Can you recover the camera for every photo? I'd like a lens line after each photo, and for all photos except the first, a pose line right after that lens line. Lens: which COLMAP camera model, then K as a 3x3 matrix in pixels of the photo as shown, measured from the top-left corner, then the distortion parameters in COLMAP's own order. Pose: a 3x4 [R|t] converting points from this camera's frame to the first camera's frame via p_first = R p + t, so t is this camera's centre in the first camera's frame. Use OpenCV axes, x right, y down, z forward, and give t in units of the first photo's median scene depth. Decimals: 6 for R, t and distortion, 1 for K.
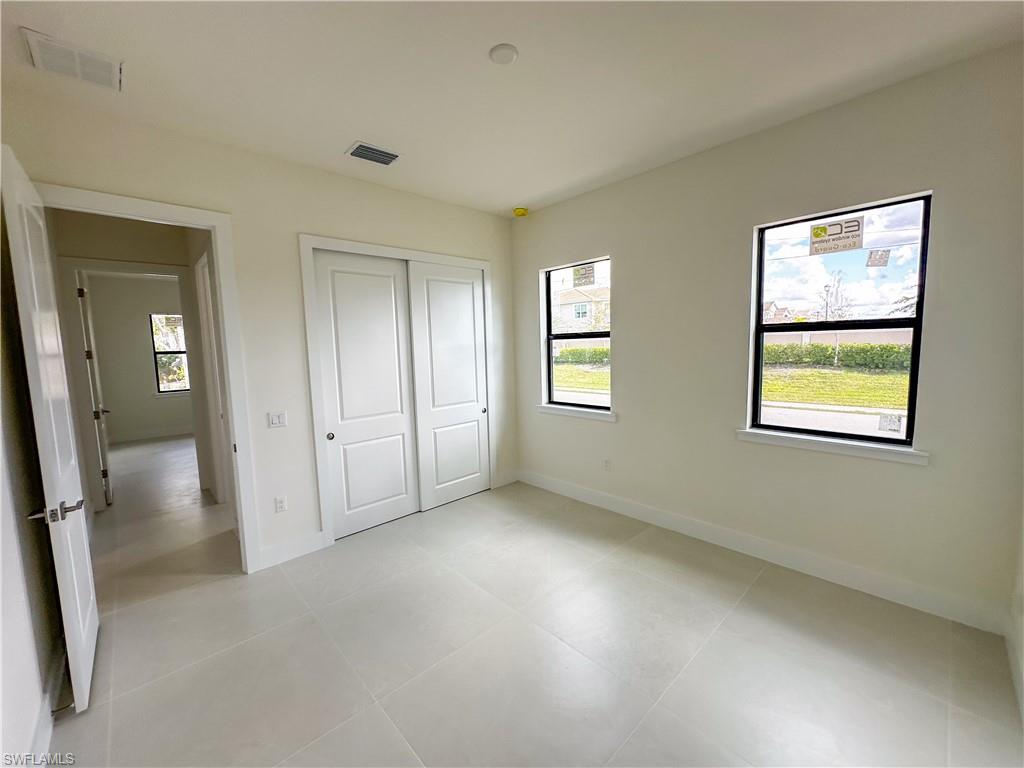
lens RADIAL K [[413.4, 0, 519.6], [0, 413.4, 385.2], [0, 0, 1]] dist [-0.002263, 0.000091]
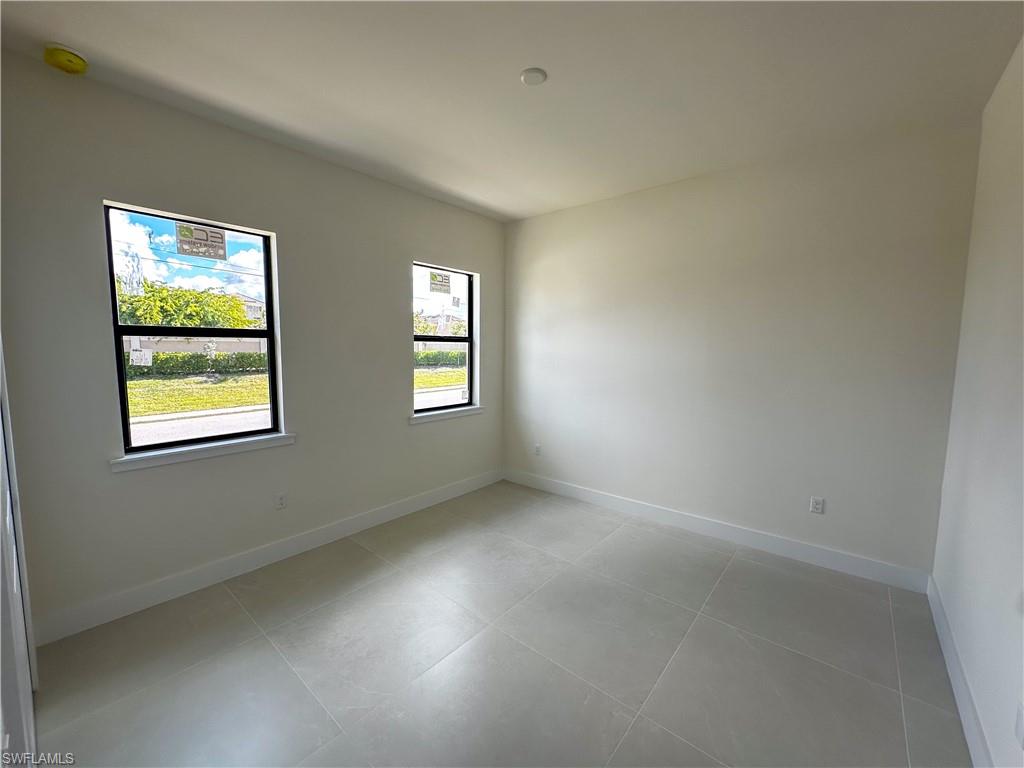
lens RADIAL K [[413.4, 0, 516.7], [0, 413.4, 385.2], [0, 0, 1]] dist [-0.002263, 0.000091]
pose [[-0.115657, -0.071607, 0.990705, -1.652304], [0.090054, 0.992535, 0.082253, -0.137115], [-0.989199, 0.098730, -0.108345, 1.733096]]
